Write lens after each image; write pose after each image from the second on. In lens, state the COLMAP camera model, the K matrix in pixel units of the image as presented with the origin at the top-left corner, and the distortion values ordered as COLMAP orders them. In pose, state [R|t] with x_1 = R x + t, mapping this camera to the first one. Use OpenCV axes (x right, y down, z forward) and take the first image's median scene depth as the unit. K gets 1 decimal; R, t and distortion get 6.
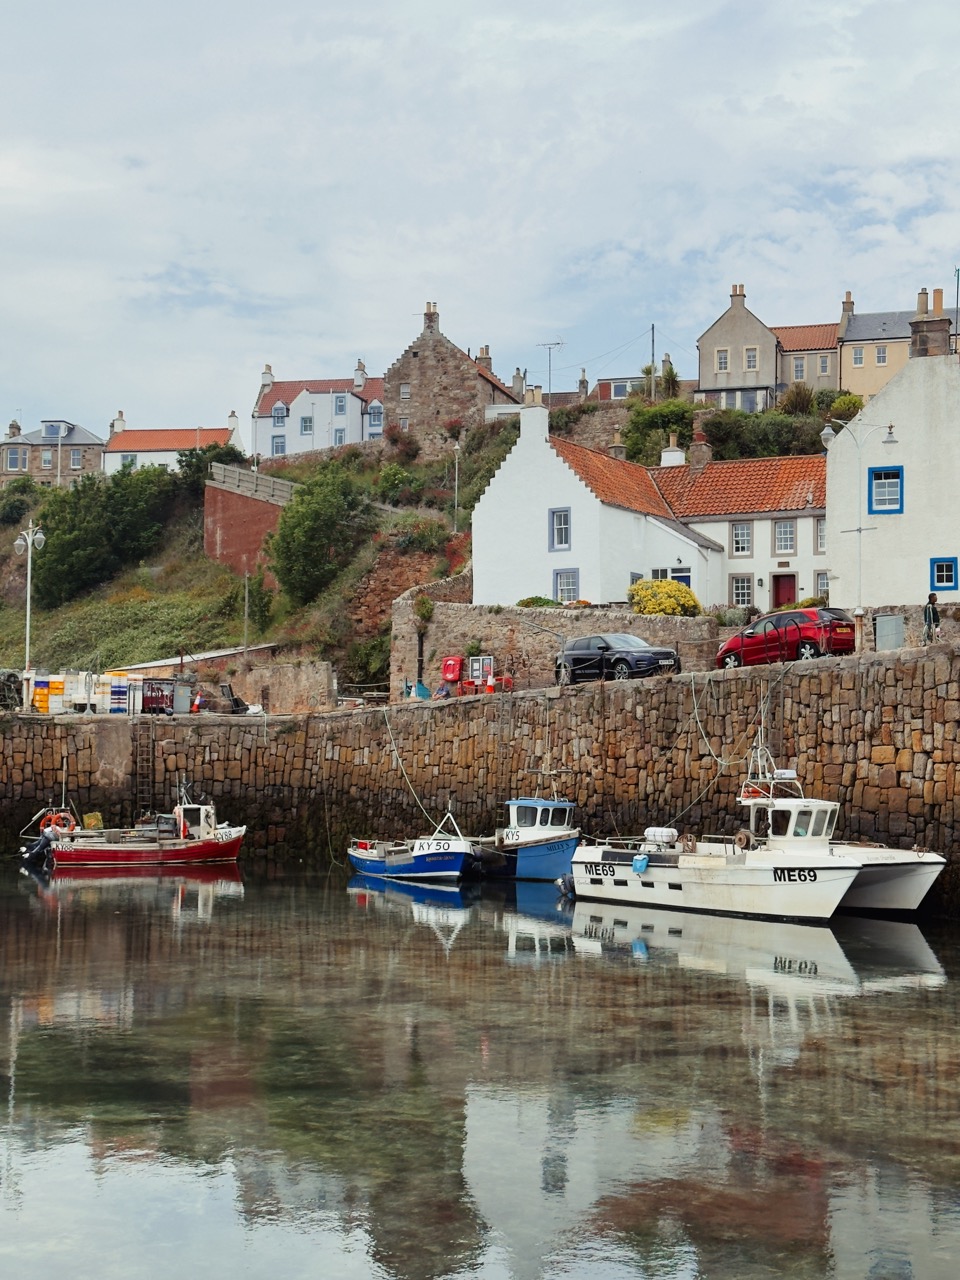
lens RADIAL K [[1794.1, 0, 480.0], [0, 1794.1, 640.0], [0, 0, 1]] dist [0.159826, 0.047306]
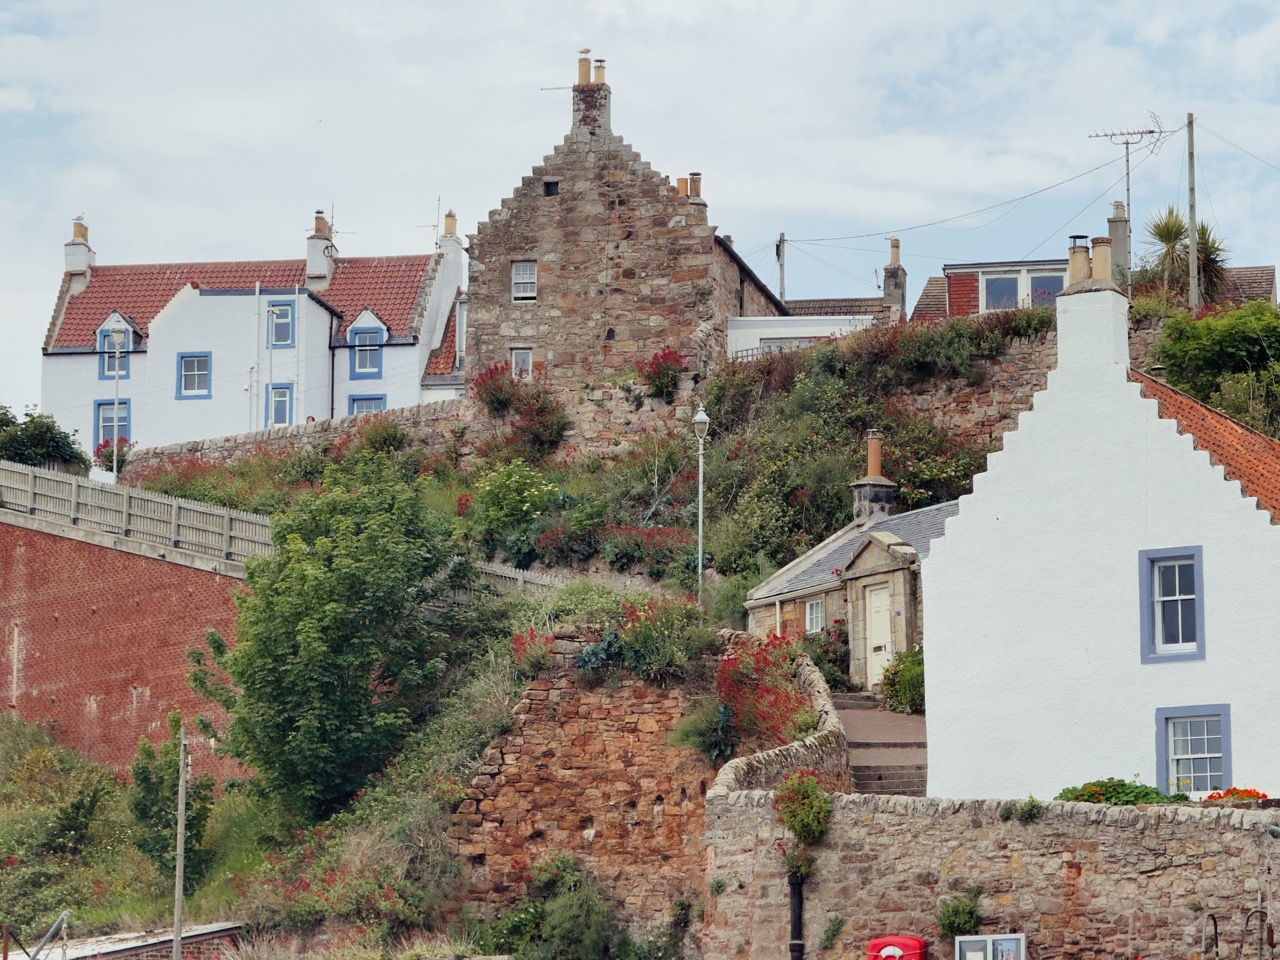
lens RADIAL K [[4515.9, 0, 640.0], [0, 4515.9, 480.0], [0, 0, 1]] dist [0.155244, 1.321628]
pose [[0.997525, 0.007671, 0.069893, -0.131104], [-0.000273, 0.994446, -0.105243, 0.013453], [-0.070312, 0.104964, 0.991987, 0.039443]]
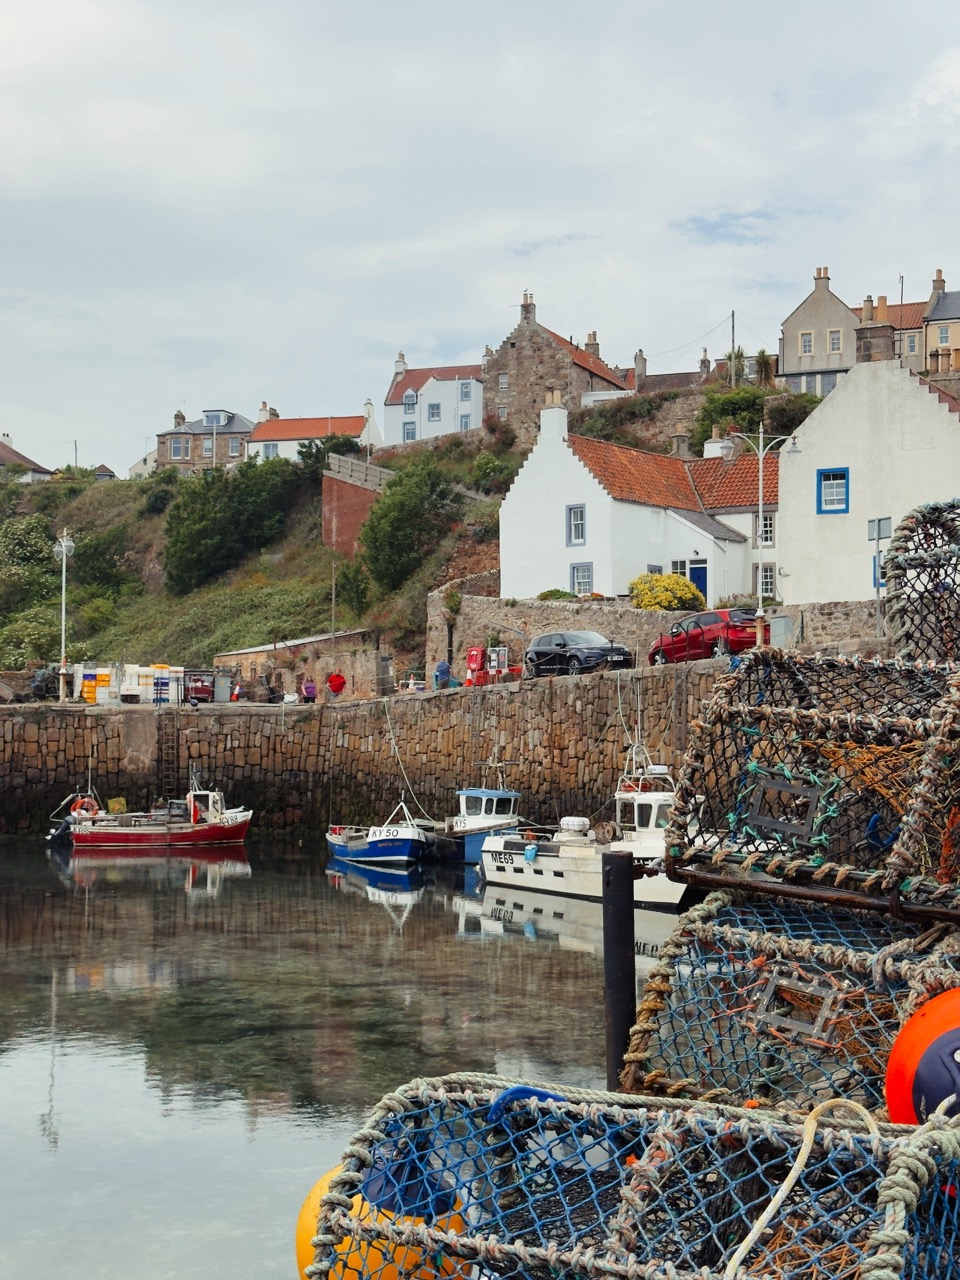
lens RADIAL K [[1809.0, 0, 482.2], [0, 1809.0, 606.4], [0, 0, 1]] dist [0.251851, -0.013289]
pose [[0.992078, -0.009715, -0.125249, 0.116210], [0.009643, 0.999953, -0.001179, -0.012746], [0.125255, -0.000039, 0.992125, -0.050442]]
